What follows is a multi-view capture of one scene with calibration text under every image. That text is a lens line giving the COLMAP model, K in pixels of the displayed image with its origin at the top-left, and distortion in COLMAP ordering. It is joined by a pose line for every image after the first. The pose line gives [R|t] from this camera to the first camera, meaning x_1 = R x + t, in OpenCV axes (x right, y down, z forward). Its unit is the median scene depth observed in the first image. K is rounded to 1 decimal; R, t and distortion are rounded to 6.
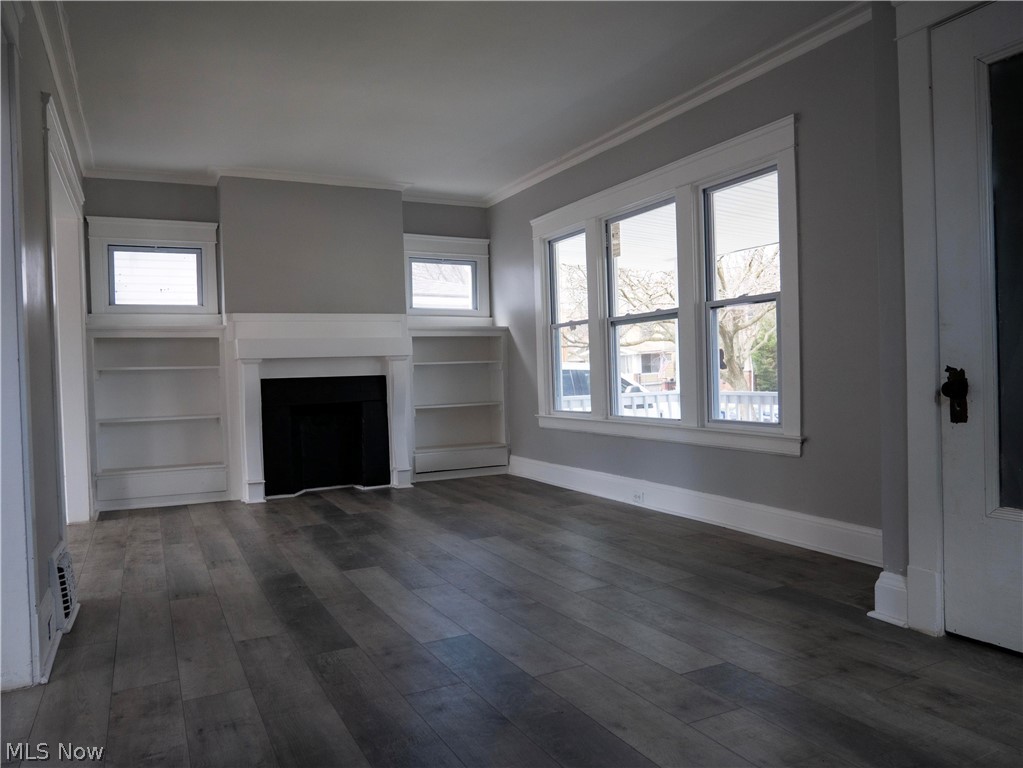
lens RADIAL K [[738.8, 0, 511.5], [0, 738.8, 384.0], [0, 0, 1]] dist [-0.047355, 0.003588]
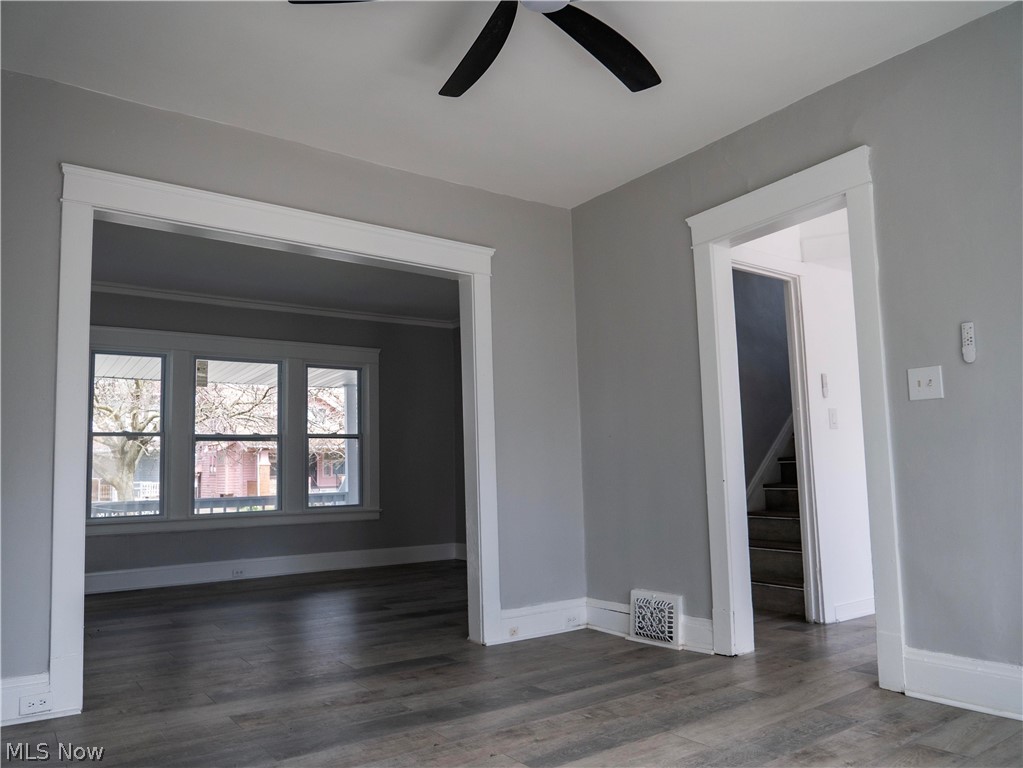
lens RADIAL K [[743.3, 0, 511.5], [0, 743.3, 384.0], [0, 0, 1]] dist [-0.035956, 0.005117]
pose [[-0.155336, 0.149587, 0.976470, -1.107703], [0.047517, 0.988456, -0.143864, 0.028637], [-0.986718, 0.024052, -0.160651, 0.639345]]
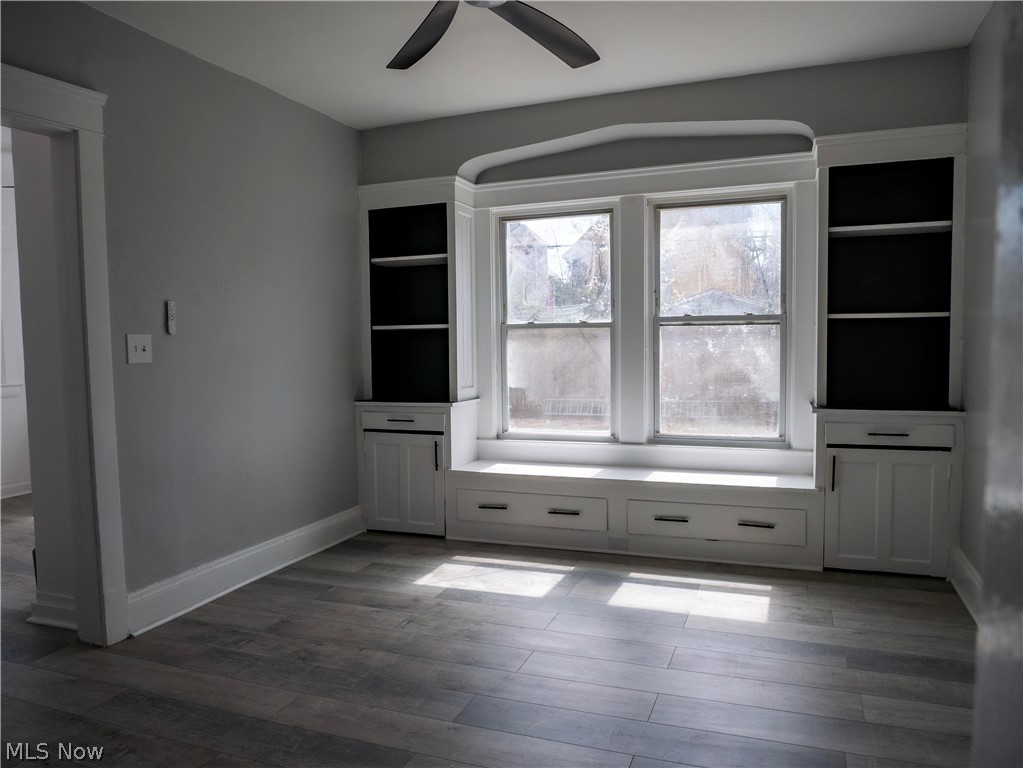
lens RADIAL K [[730.1, 0, 511.5], [0, 730.1, 384.0], [0, 0, 1]] dist [-0.047178, 0.021750]
pose [[-0.743171, 0.086750, -0.663454, -0.497139], [0.030080, 0.994889, 0.096392, -0.049556], [0.668425, 0.051679, -0.741982, 0.870601]]
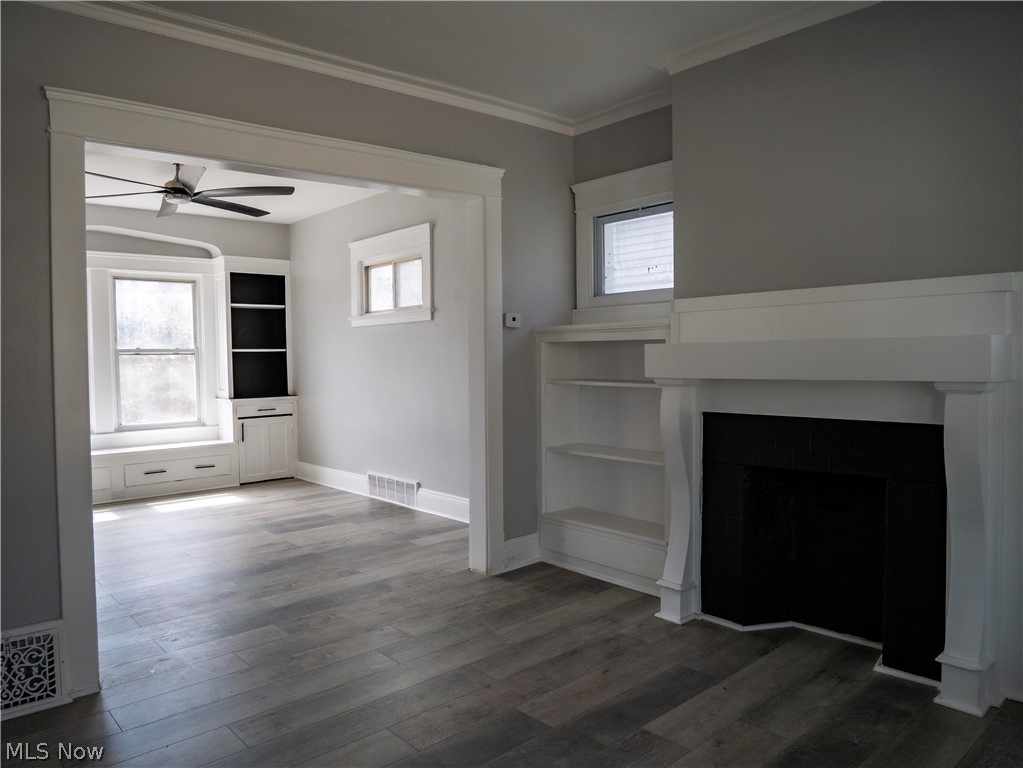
lens RADIAL K [[730.1, 0, 511.5], [0, 730.1, 384.0], [0, 0, 1]] dist [-0.047178, 0.021750]
pose [[0.256973, 0.064046, -0.964294, 0.171428], [-0.007211, 0.997901, 0.064356, -0.064742], [0.966392, -0.009584, 0.256895, 0.714575]]
